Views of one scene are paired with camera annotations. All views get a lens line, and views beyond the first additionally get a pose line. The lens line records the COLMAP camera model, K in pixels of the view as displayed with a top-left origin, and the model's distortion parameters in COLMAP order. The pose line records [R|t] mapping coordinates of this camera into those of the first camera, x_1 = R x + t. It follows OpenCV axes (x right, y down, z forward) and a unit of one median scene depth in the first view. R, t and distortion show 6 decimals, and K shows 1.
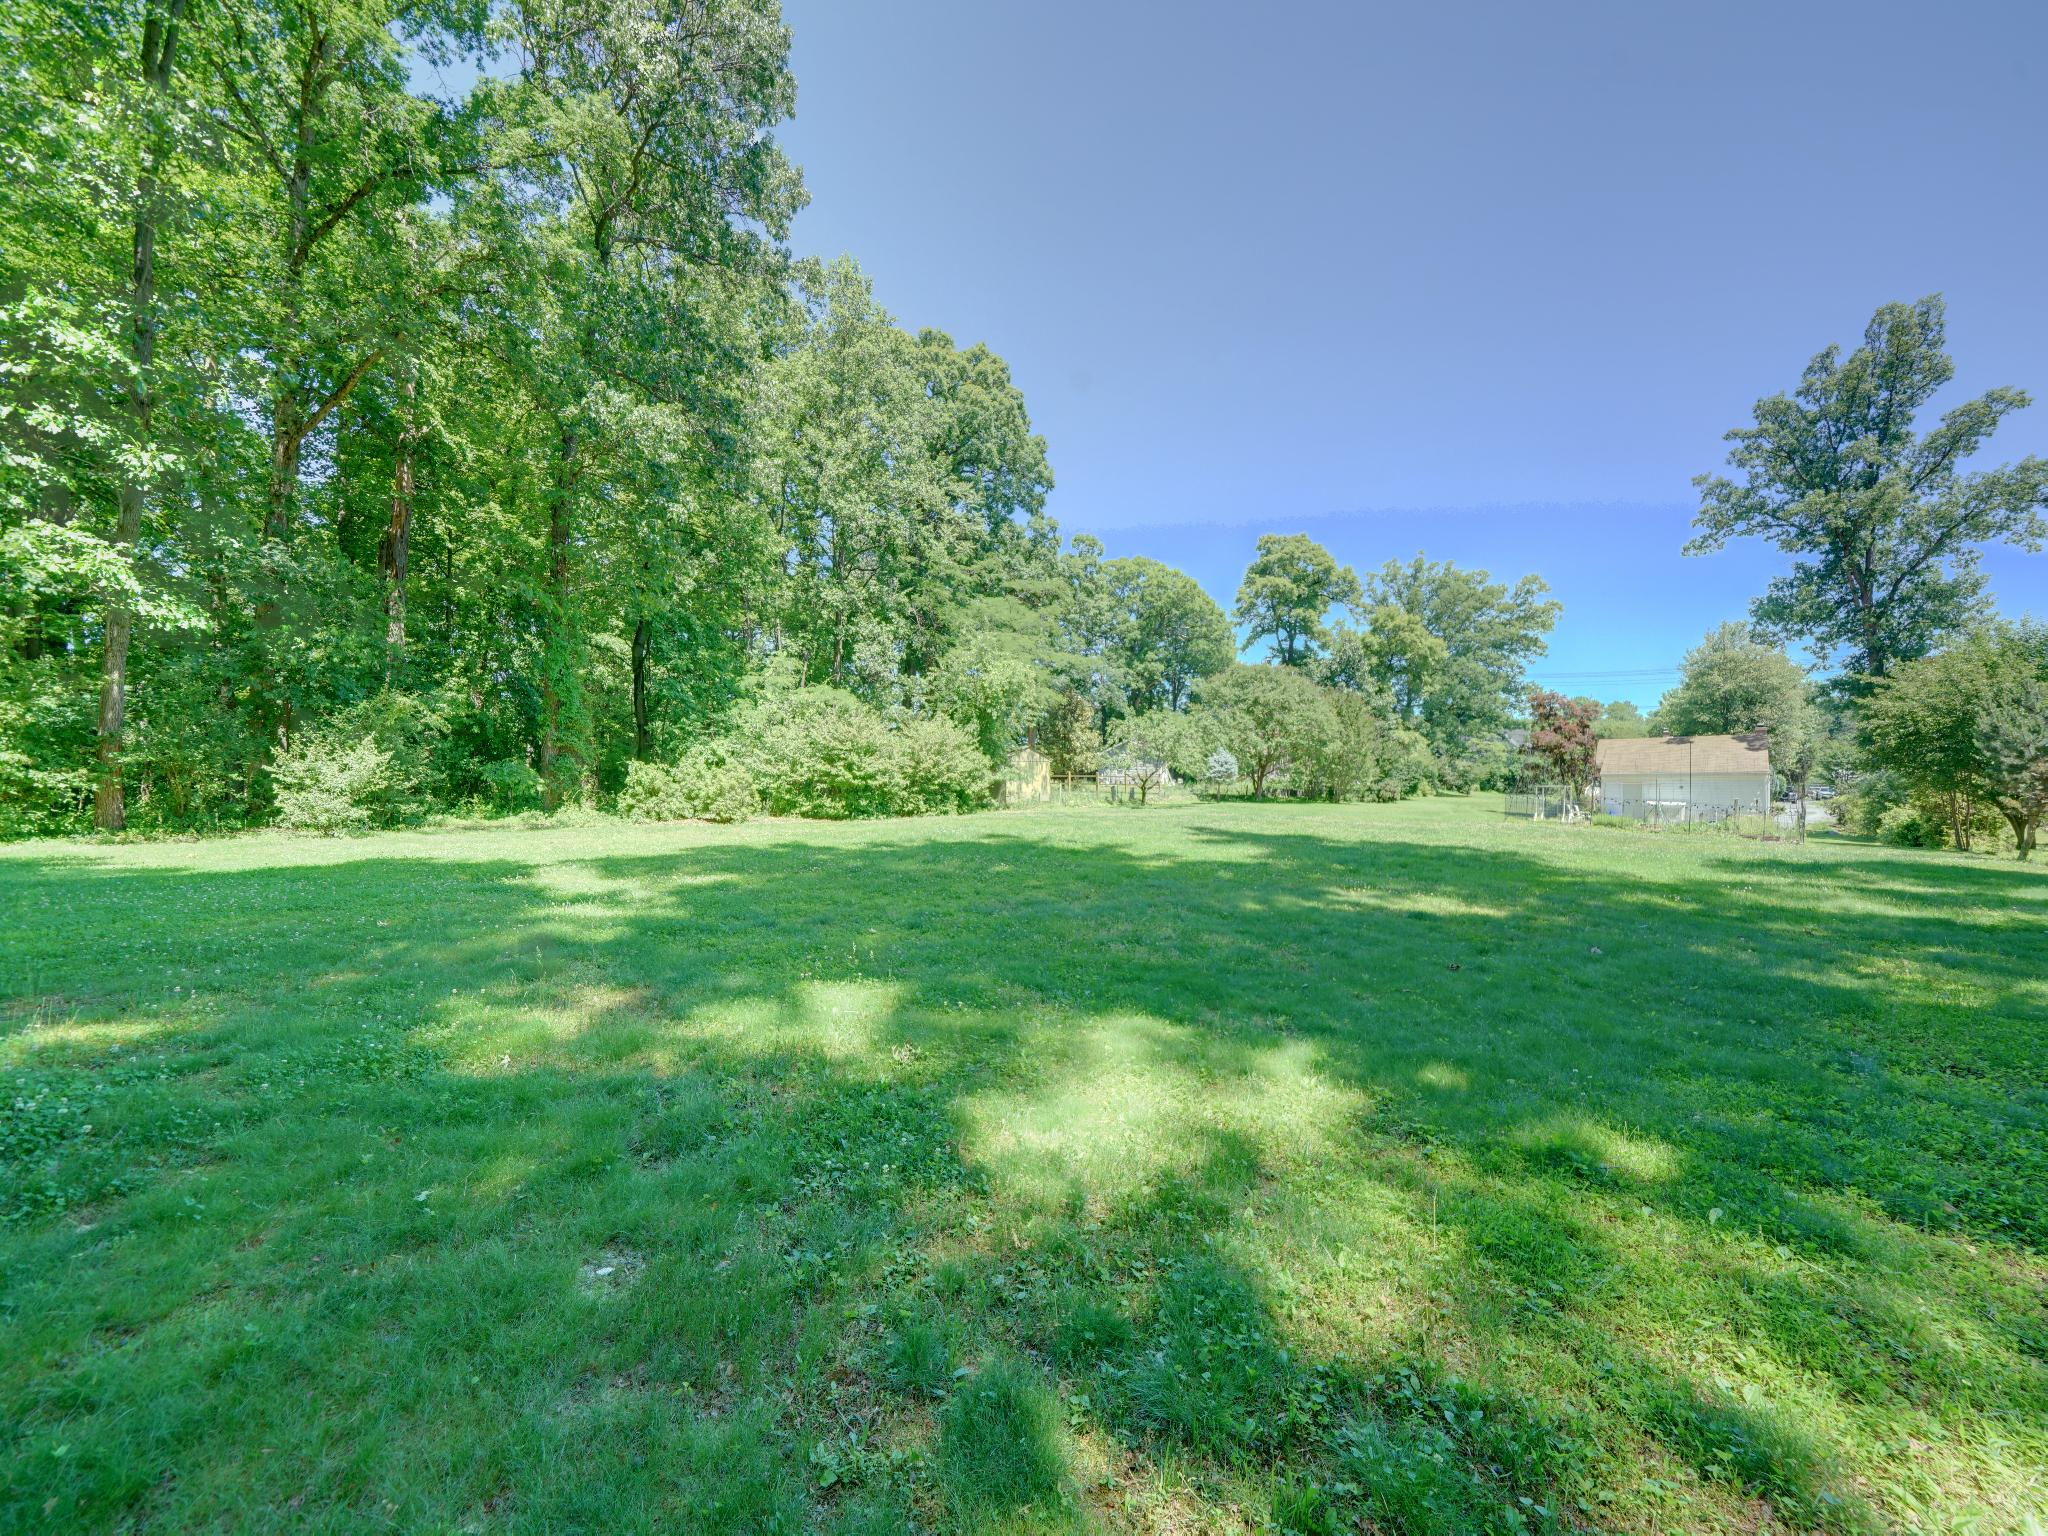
lens RADIAL K [[712.1, 0, 1017.9], [0, 712.1, 770.6], [0, 0, 1]] dist [-0.012211, 0.000877]
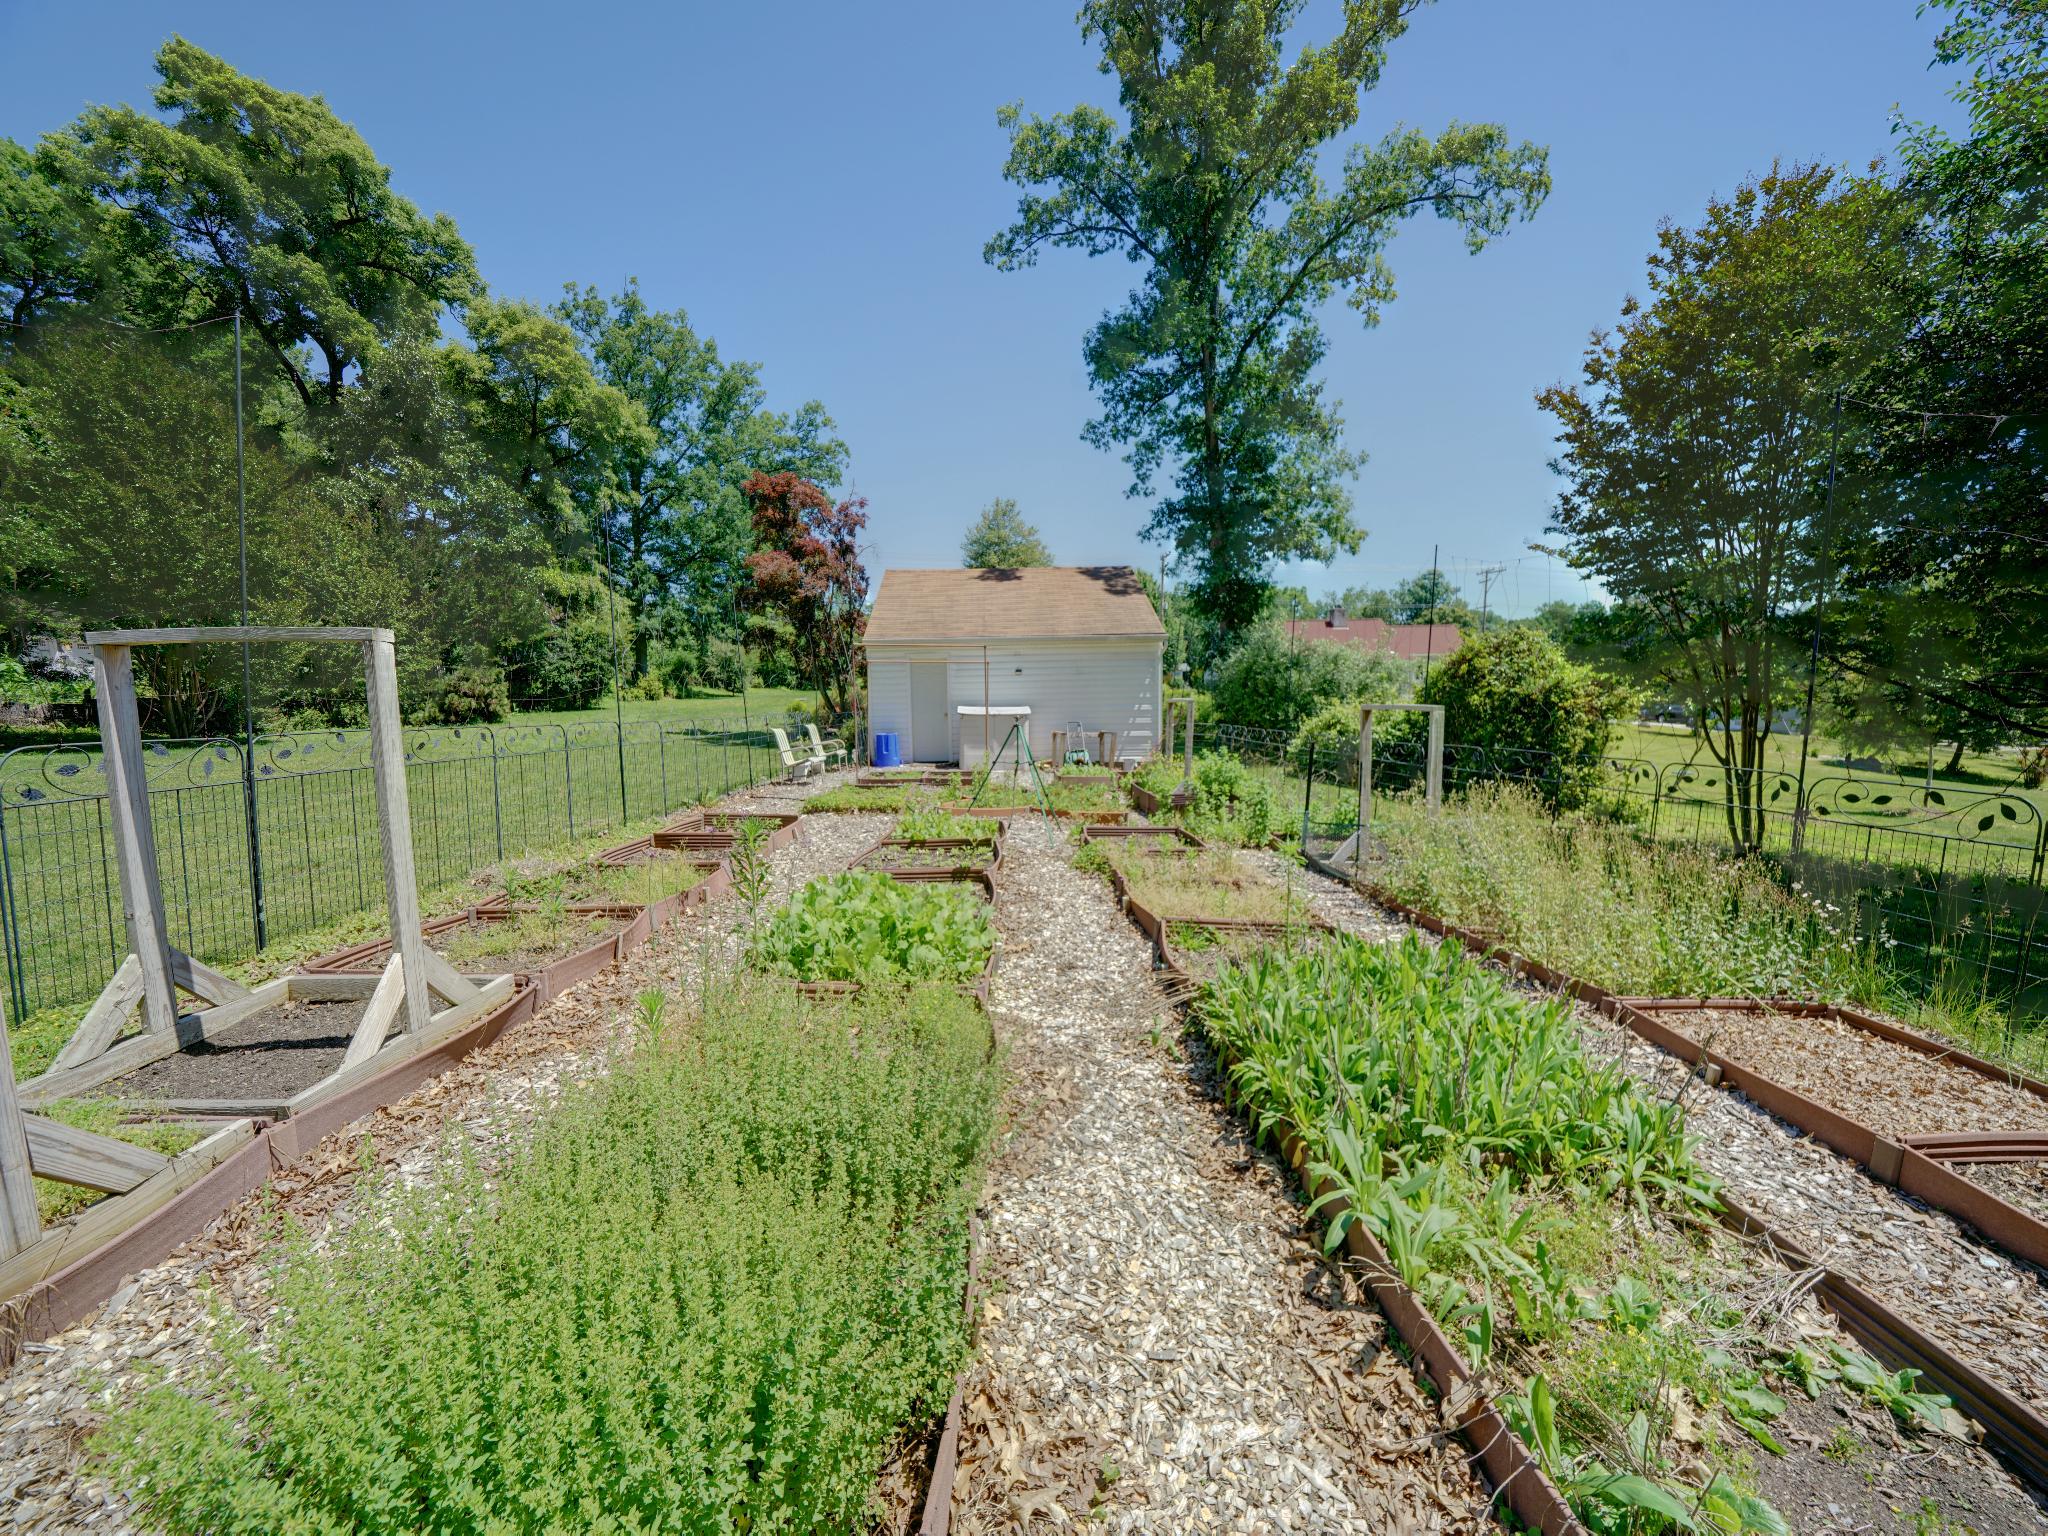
lens RADIAL K [[712.1, 0, 1023.9], [0, 712.1, 773.3], [0, 0, 1]] dist [-0.012211, 0.000877]
pose [[0.652009, -0.113855, 0.749614, 0.371252], [0.000963, 0.988785, 0.149344, 0.010234], [-0.758211, -0.096651, 0.644806, 0.432541]]
